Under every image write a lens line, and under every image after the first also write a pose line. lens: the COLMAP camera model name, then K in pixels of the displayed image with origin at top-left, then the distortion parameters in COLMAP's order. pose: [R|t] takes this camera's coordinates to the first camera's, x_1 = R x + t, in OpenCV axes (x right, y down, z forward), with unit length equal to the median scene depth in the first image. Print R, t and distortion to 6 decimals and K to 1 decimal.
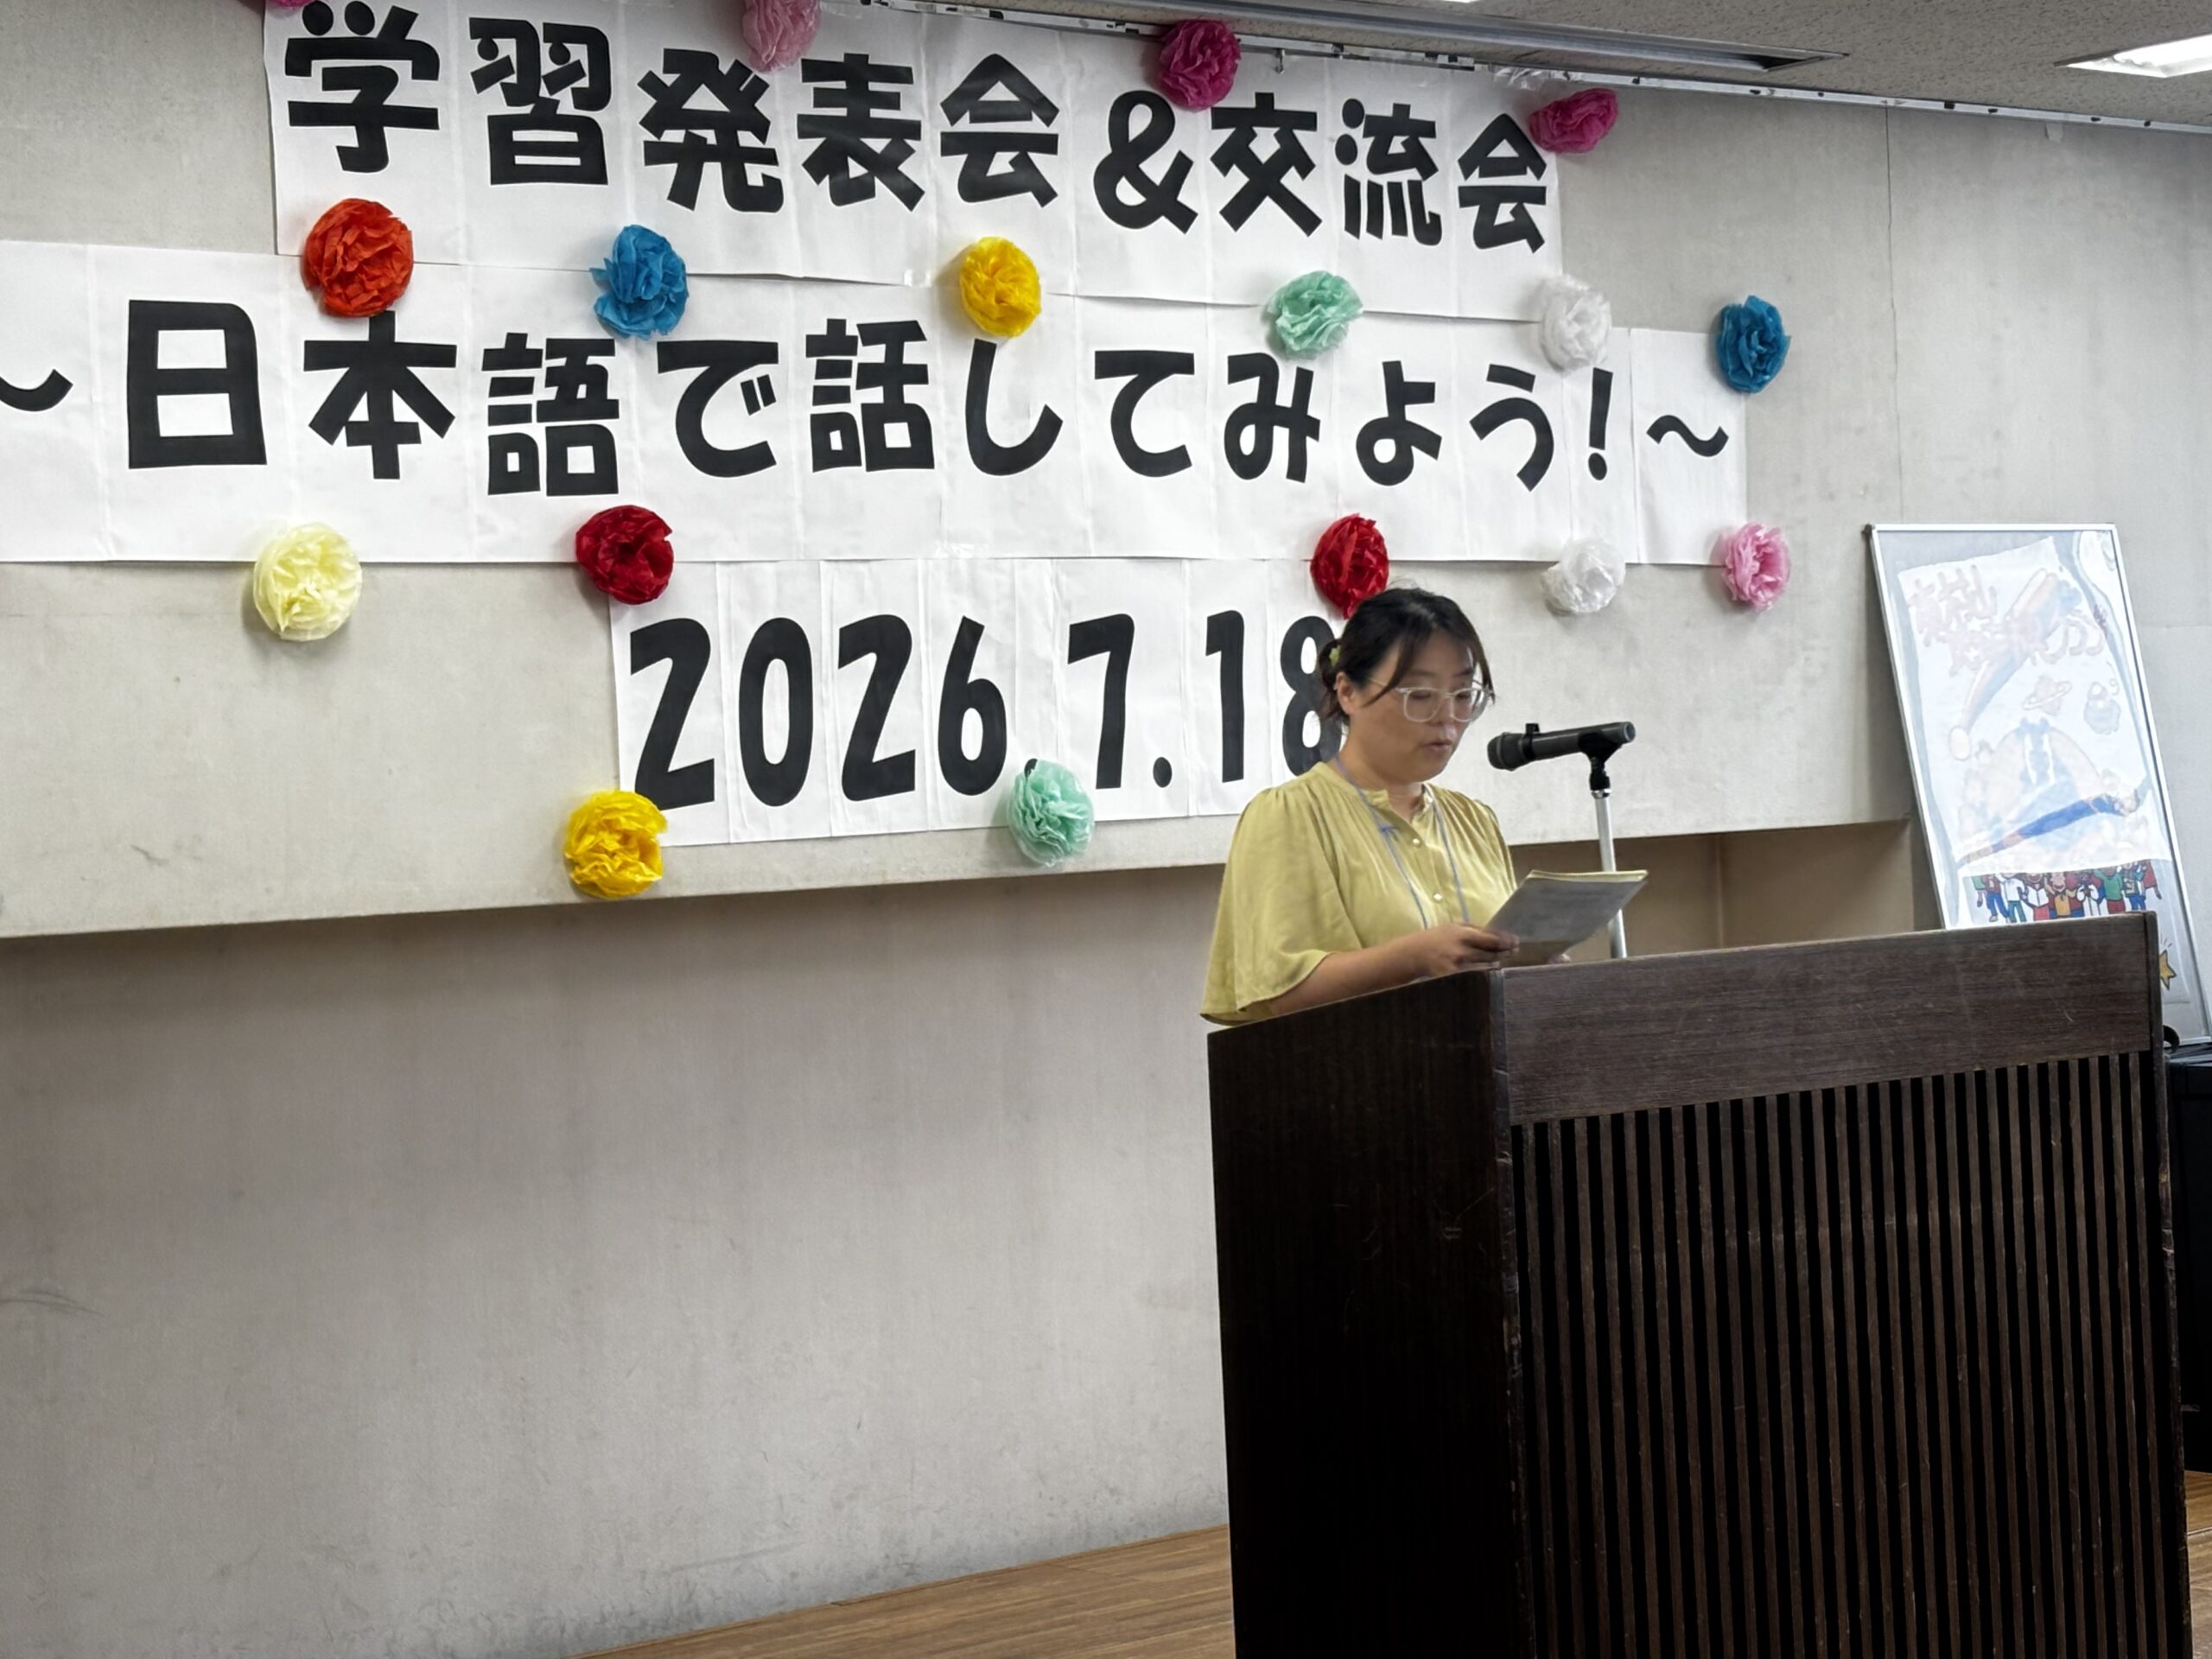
lens RADIAL K [[4323.4, 0, 1098.9], [0, 4323.4, 824.4], [0, 0, 1]] dist [0.119680, 0.000000]
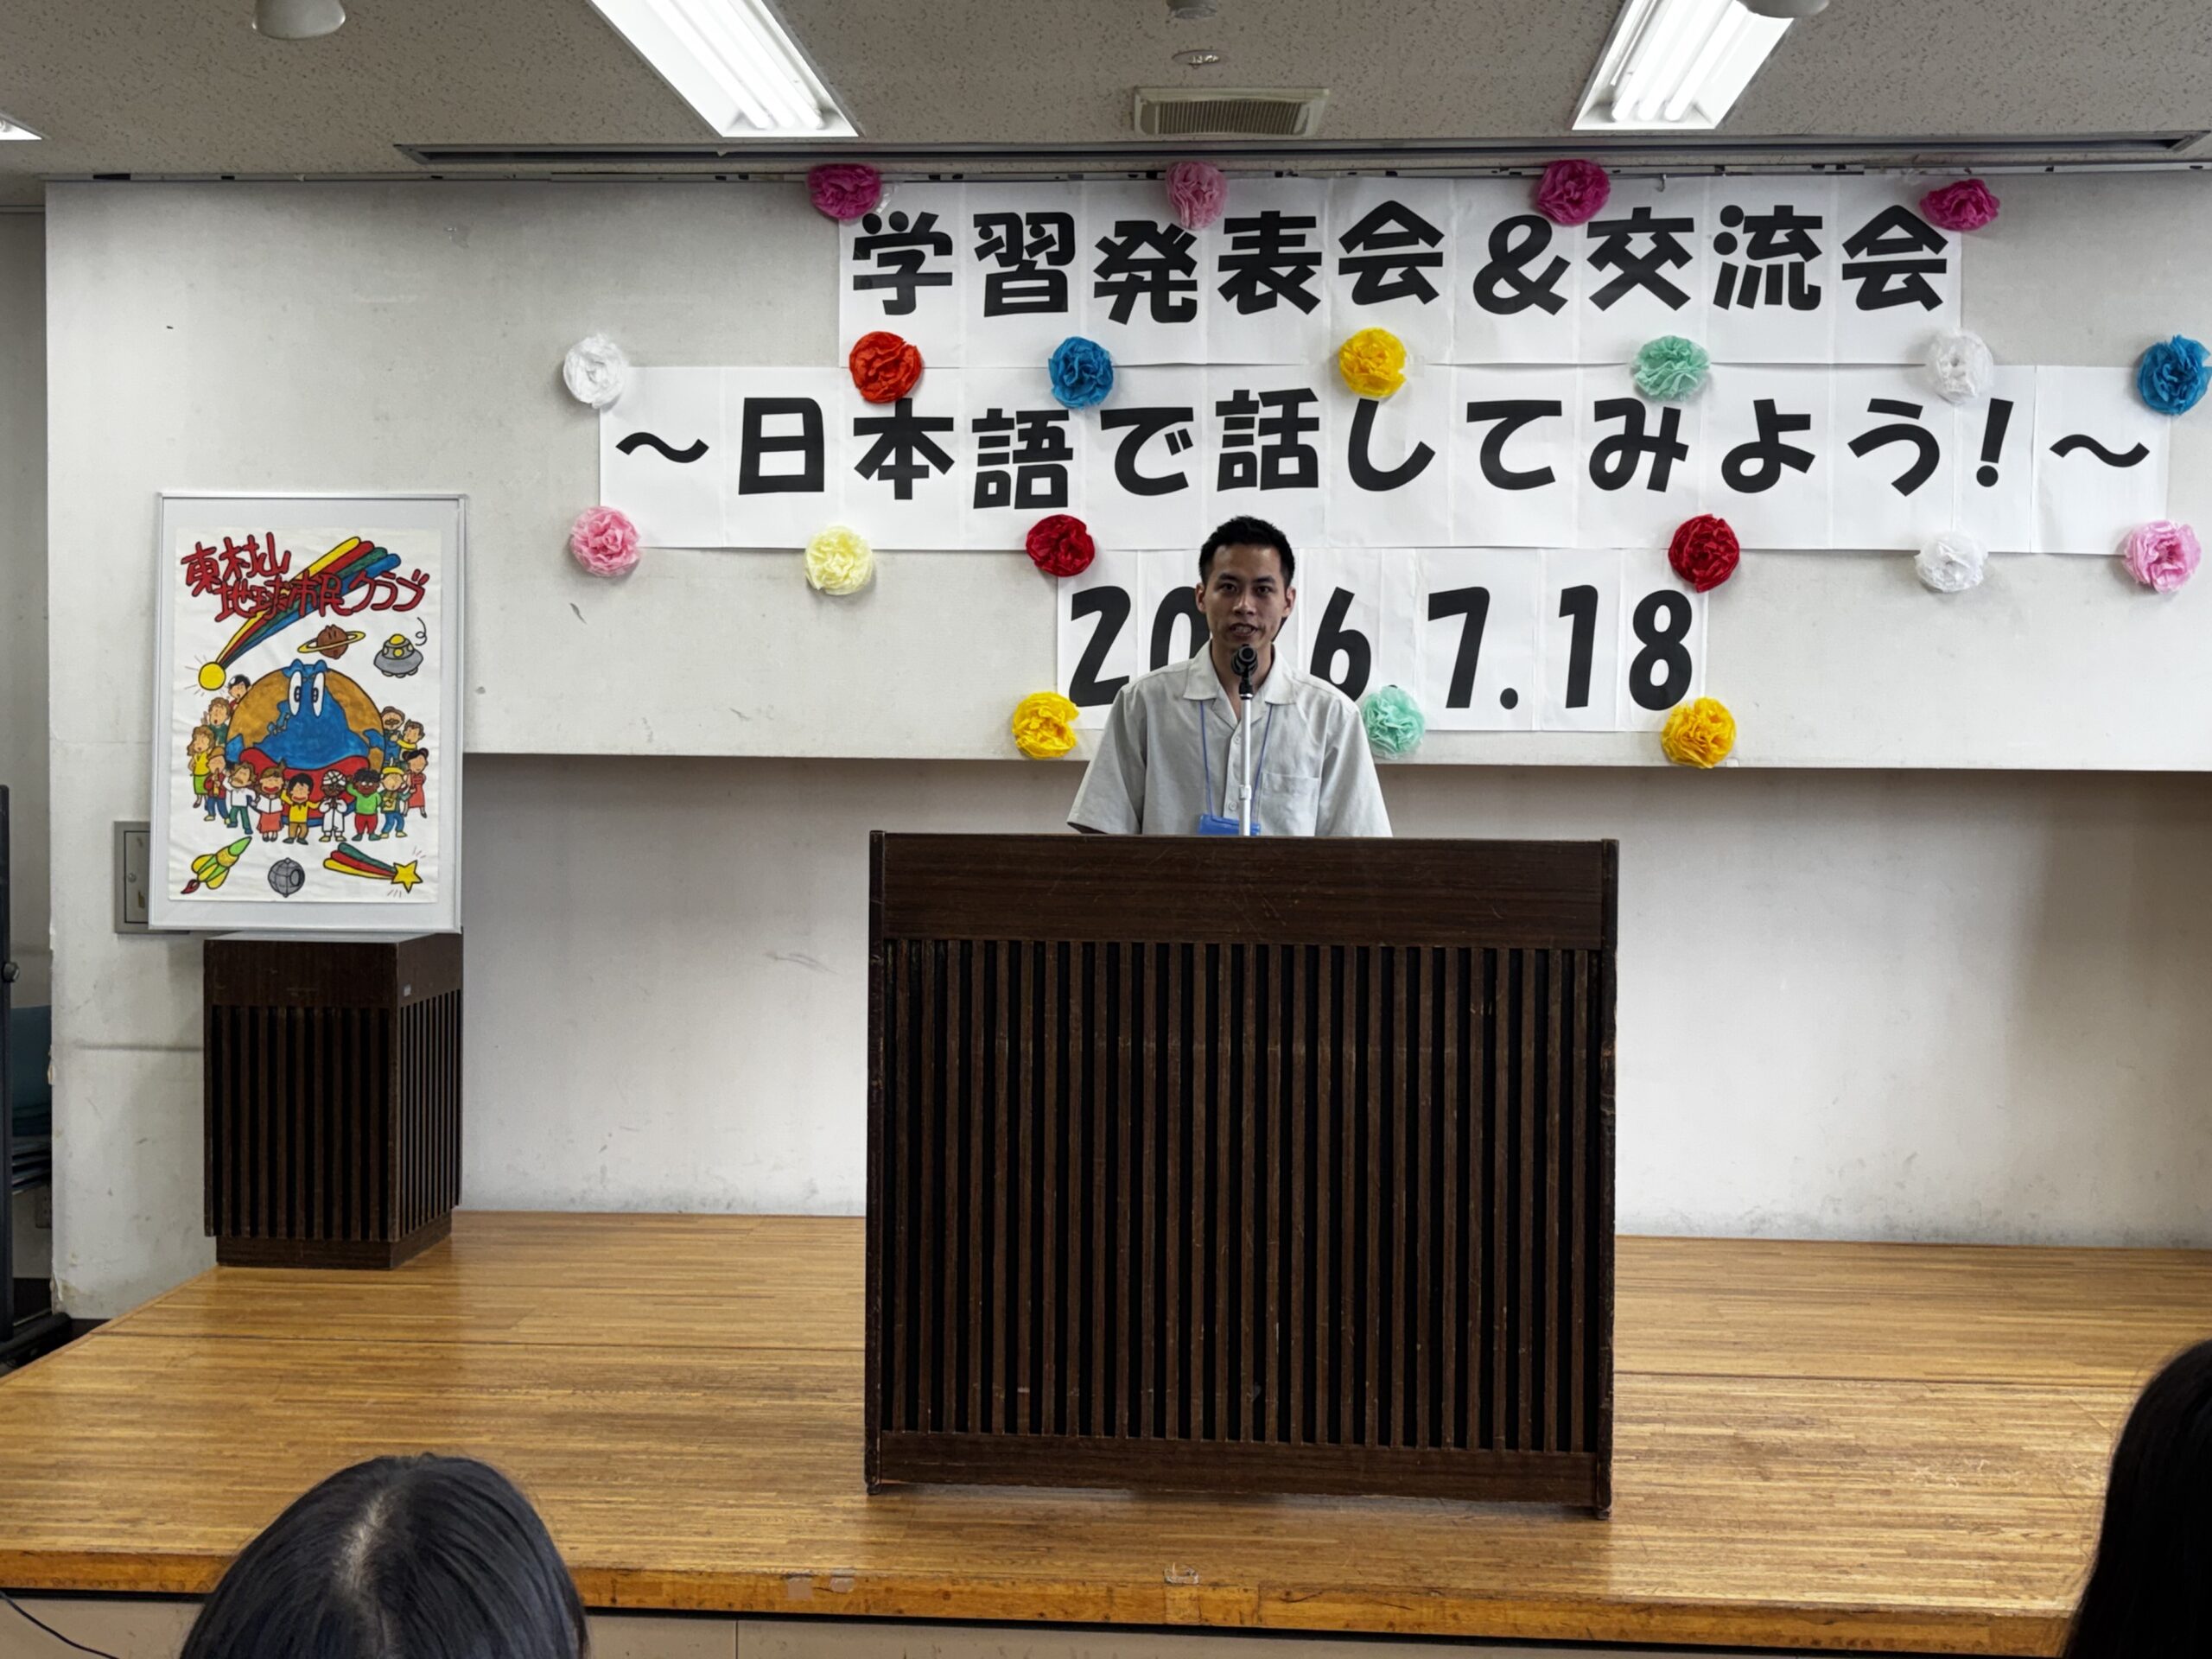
lens RADIAL K [[2566.5, 0, 1079.3], [0, 2566.5, 849.3], [0, 0, 1]] dist [0.074192, 0.000000]
pose [[0.712759, 0.086426, -0.696064, 0.543139], [-0.046532, 0.996020, 0.076022, -0.021728], [0.699864, -0.021796, 0.713943, 0.310027]]
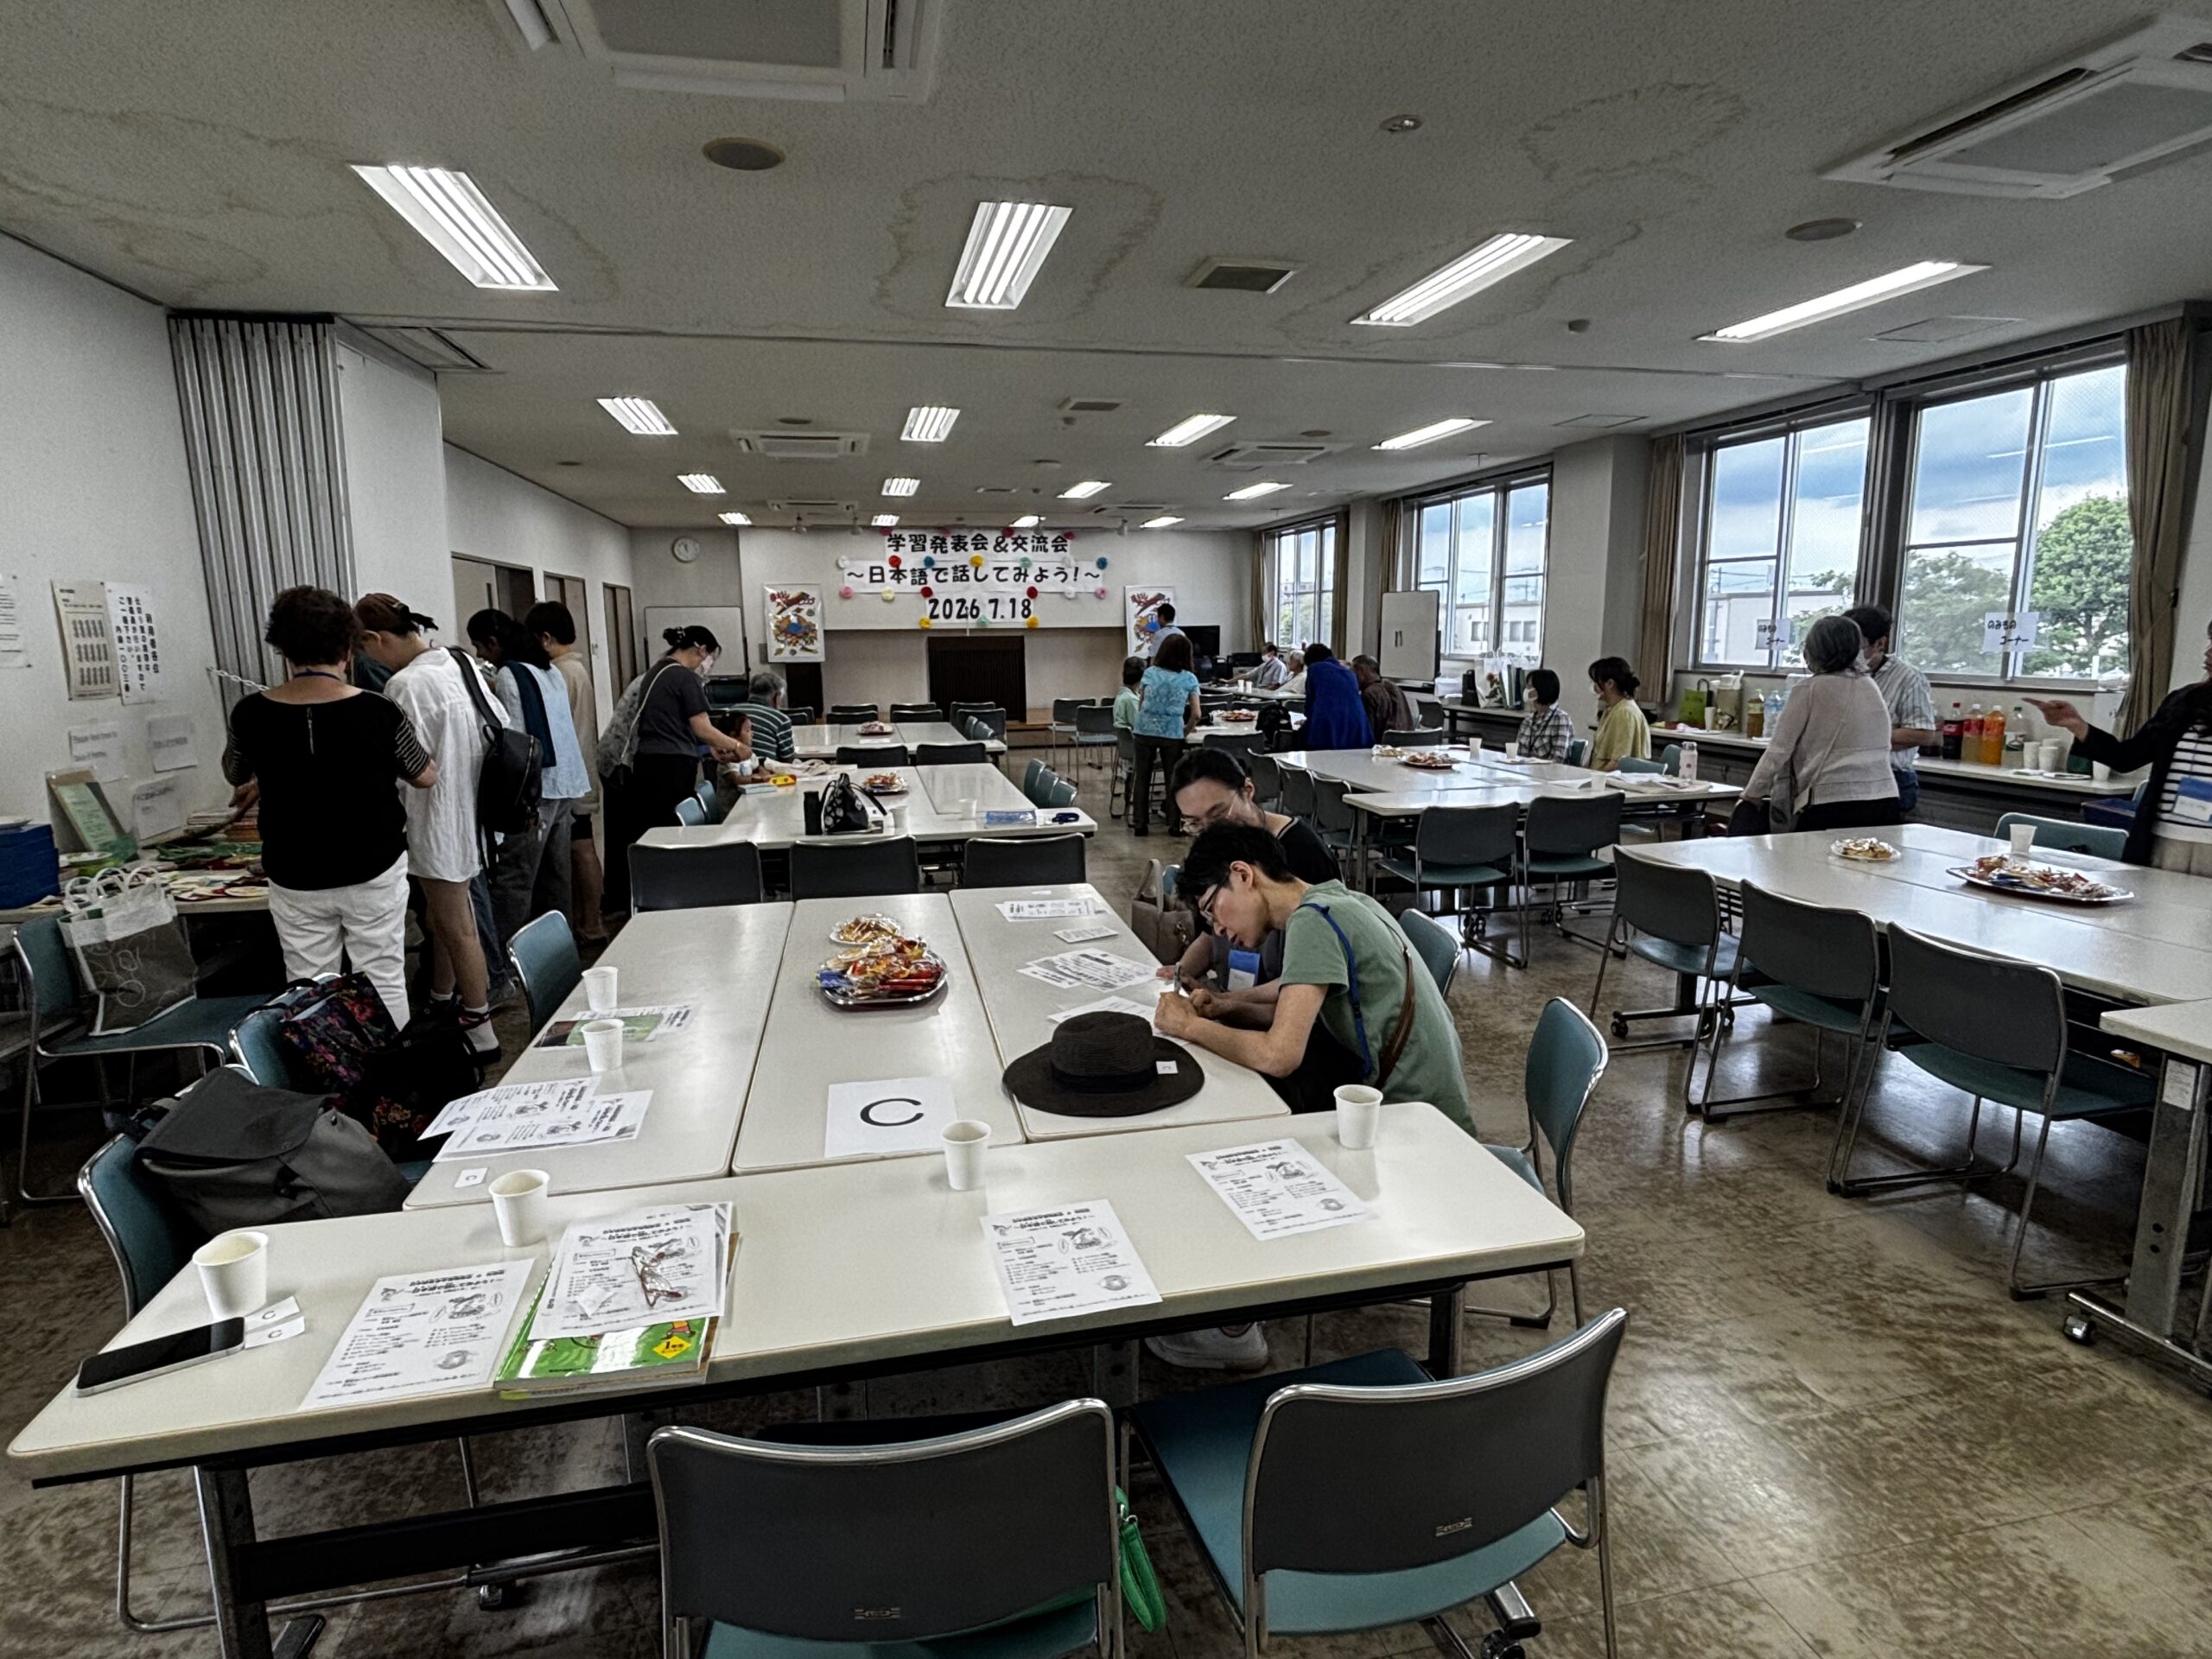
lens RADIAL K [[1175.6, 0, 1111.3], [0, 1175.6, 833.6], [0, 0, 1]] dist [0.025317, 0.000103]
pose [[0.892578, 0.112104, -0.436734, 1.374290], [-0.031591, 0.981768, 0.187442, -0.036776], [0.449784, -0.153510, 0.879846, -1.116263]]
